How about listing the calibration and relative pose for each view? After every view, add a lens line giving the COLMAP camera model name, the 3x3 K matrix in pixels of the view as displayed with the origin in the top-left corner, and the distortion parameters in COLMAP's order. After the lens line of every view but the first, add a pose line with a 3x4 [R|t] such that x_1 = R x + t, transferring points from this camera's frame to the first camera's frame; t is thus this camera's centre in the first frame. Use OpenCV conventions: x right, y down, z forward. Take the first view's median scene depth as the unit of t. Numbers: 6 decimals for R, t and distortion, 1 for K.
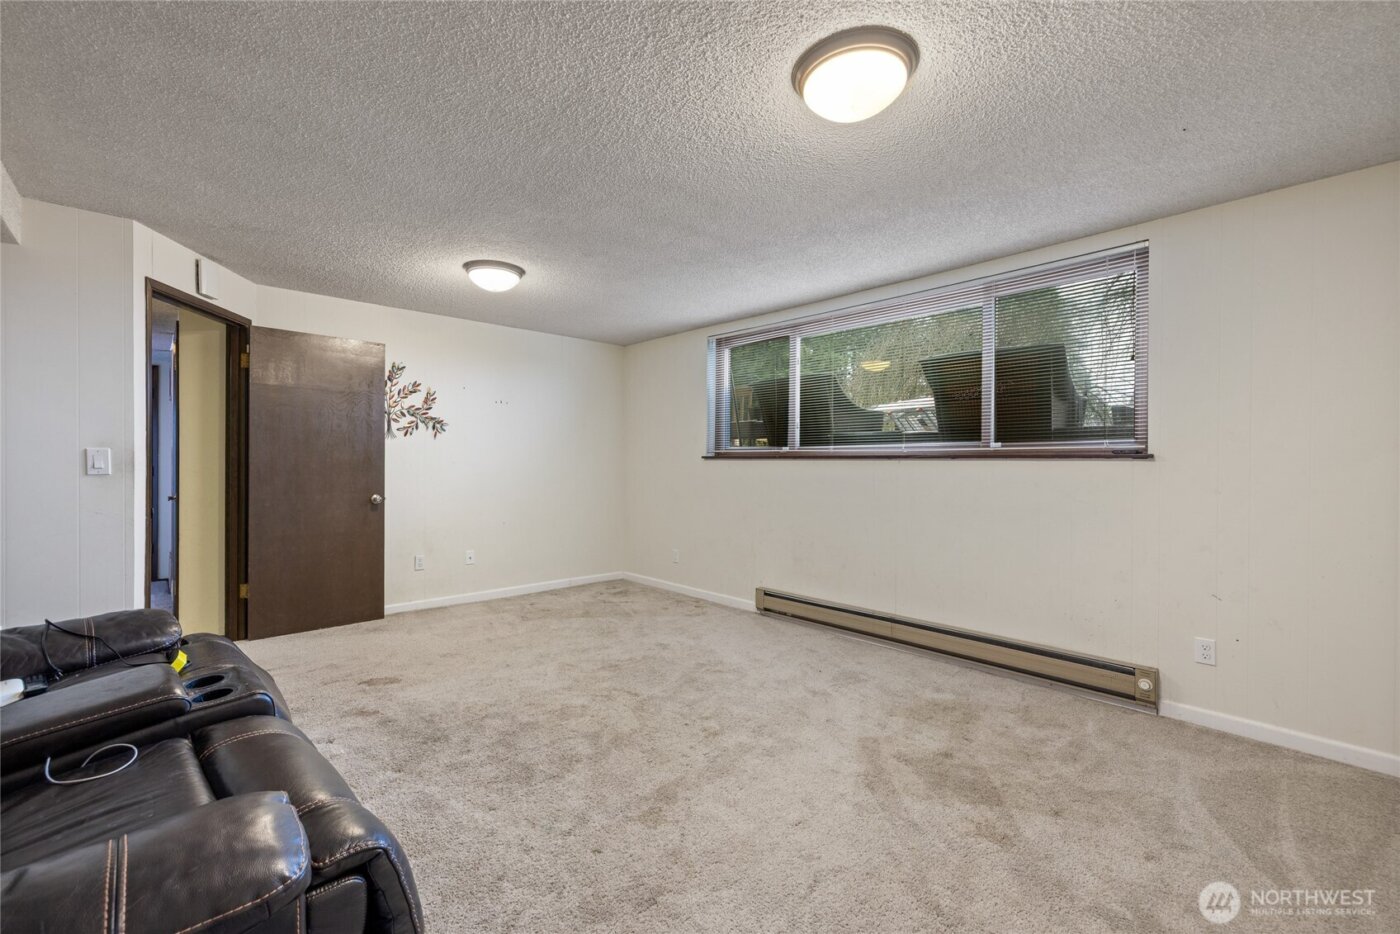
lens RADIAL K [[587.3, 0, 696.6], [0, 587.3, 468.6], [0, 0, 1]] dist [0.001980, -0.000313]
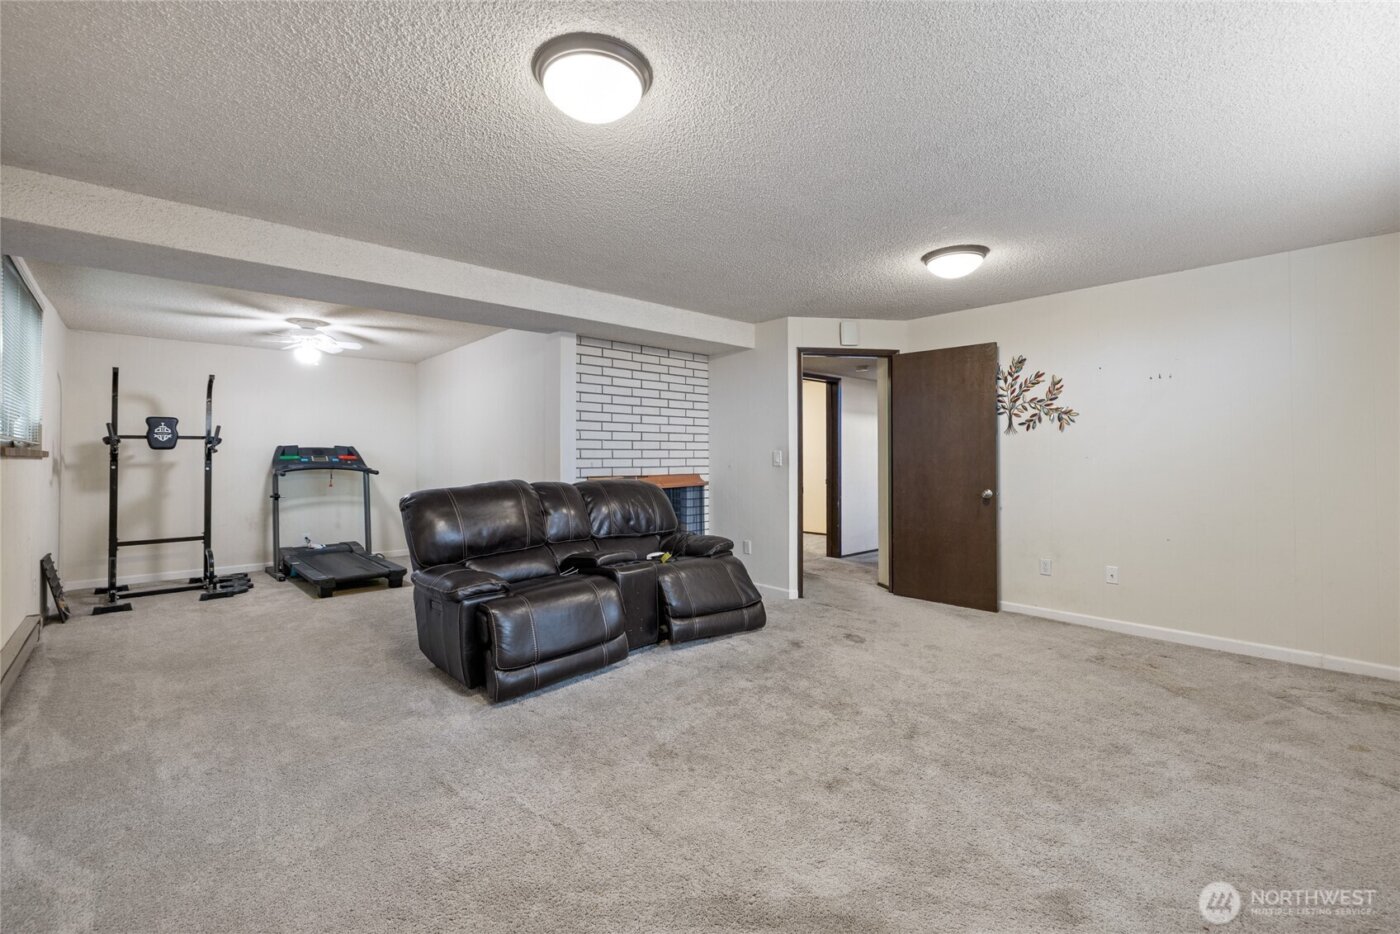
lens RADIAL K [[587.3, 0, 663.7], [0, 587.3, 451.1], [0, 0, 1]] dist [0.001980, -0.000313]
pose [[-0.019654, -0.017730, -0.999650, 0.488213], [-0.007483, 0.999817, -0.017586, -0.000663], [0.999779, 0.007135, -0.019783, 0.440885]]
